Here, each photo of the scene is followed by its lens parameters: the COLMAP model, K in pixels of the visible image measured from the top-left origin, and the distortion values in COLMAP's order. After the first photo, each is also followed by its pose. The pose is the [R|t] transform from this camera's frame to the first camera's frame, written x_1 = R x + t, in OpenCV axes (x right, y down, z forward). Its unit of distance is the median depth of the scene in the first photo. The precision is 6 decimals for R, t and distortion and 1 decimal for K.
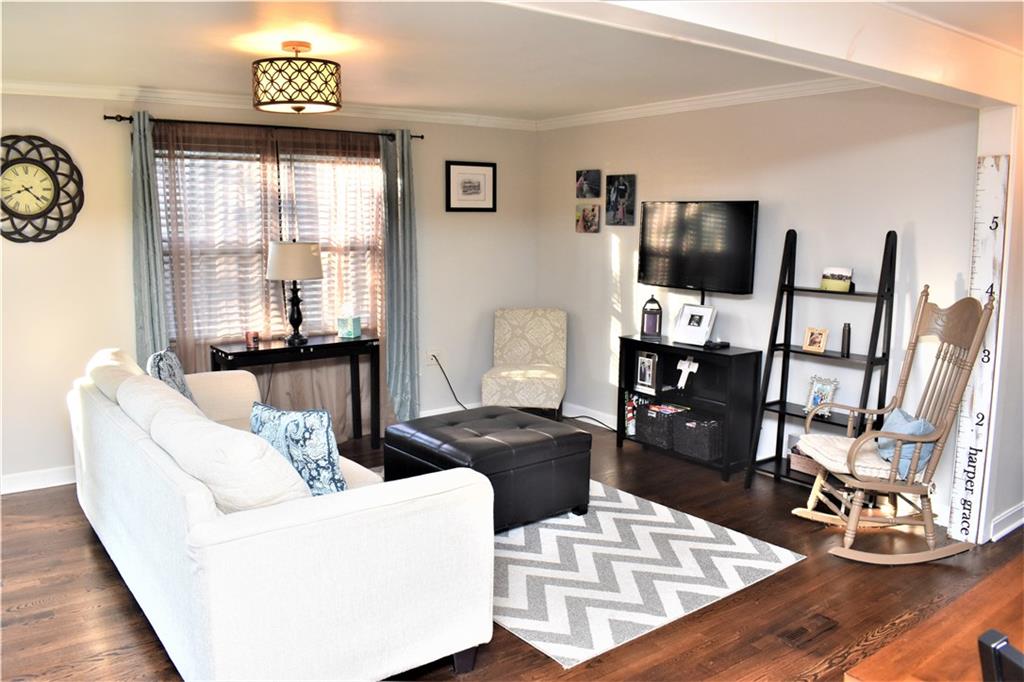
lens RADIAL K [[800.1, 0, 517.7], [0, 800.1, 339.3], [0, 0, 1]] dist [-0.094695, 0.013577]
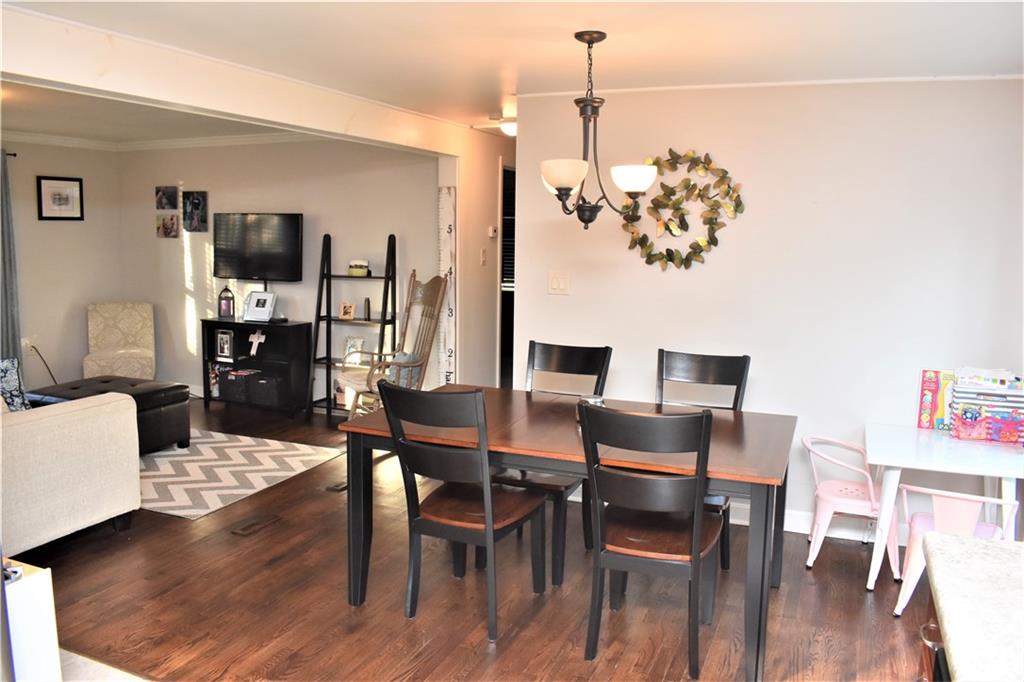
lens RADIAL K [[800.1, 0, 515.8], [0, 800.1, 338.5], [0, 0, 1]] dist [-0.094695, 0.013577]
pose [[0.861152, -0.057179, 0.505121, -0.088762], [0.061765, 0.998061, 0.007679, 0.056037], [-0.504580, 0.024586, 0.863015, -0.383494]]
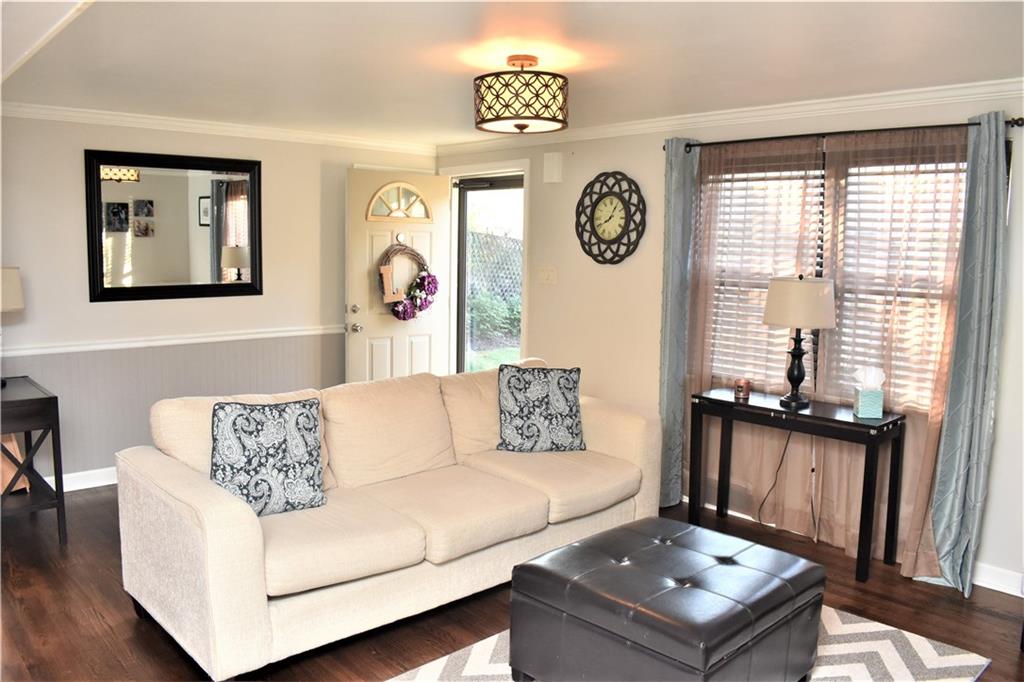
lens RADIAL K [[800.1, 0, 512.5], [0, 800.1, 338.8], [0, 0, 1]] dist [-0.094695, 0.013577]
pose [[0.100170, 0.115516, -0.988242, 0.519276], [-0.160600, 0.982091, 0.098518, -0.104499], [0.981923, 0.148843, 0.116928, 0.694477]]
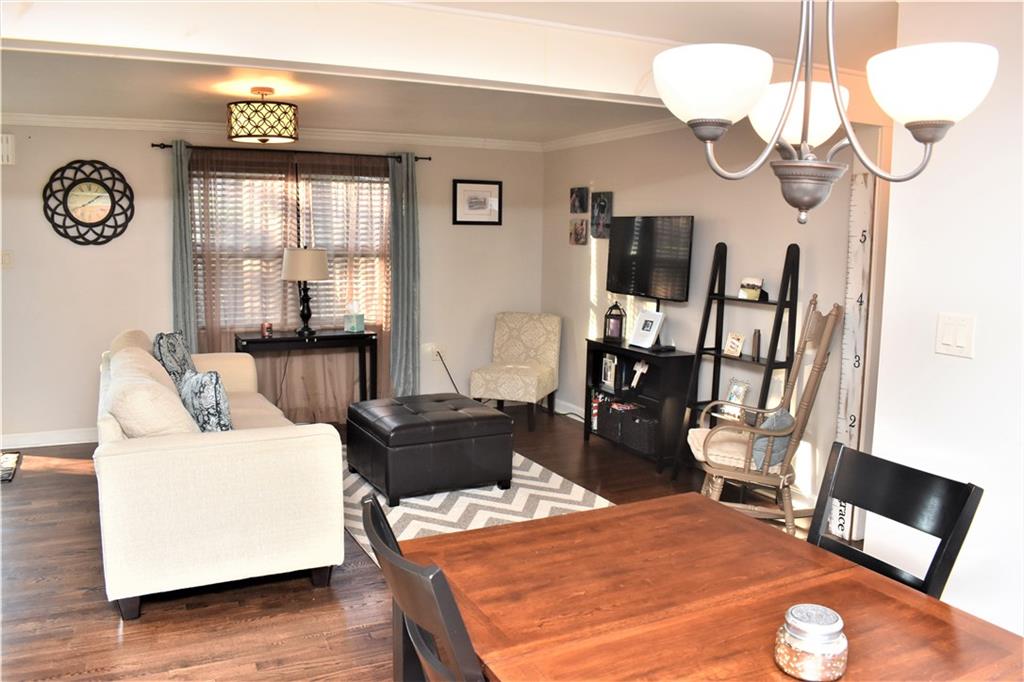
lens RADIAL K [[800.1, 0, 518.4], [0, 800.1, 345.4], [0, 0, 1]] dist [-0.094695, 0.013577]
pose [[0.983317, 0.035783, -0.178345, 0.269580], [-0.037789, 0.999255, -0.007863, 0.020313], [0.177930, 0.014472, 0.983937, -0.115190]]
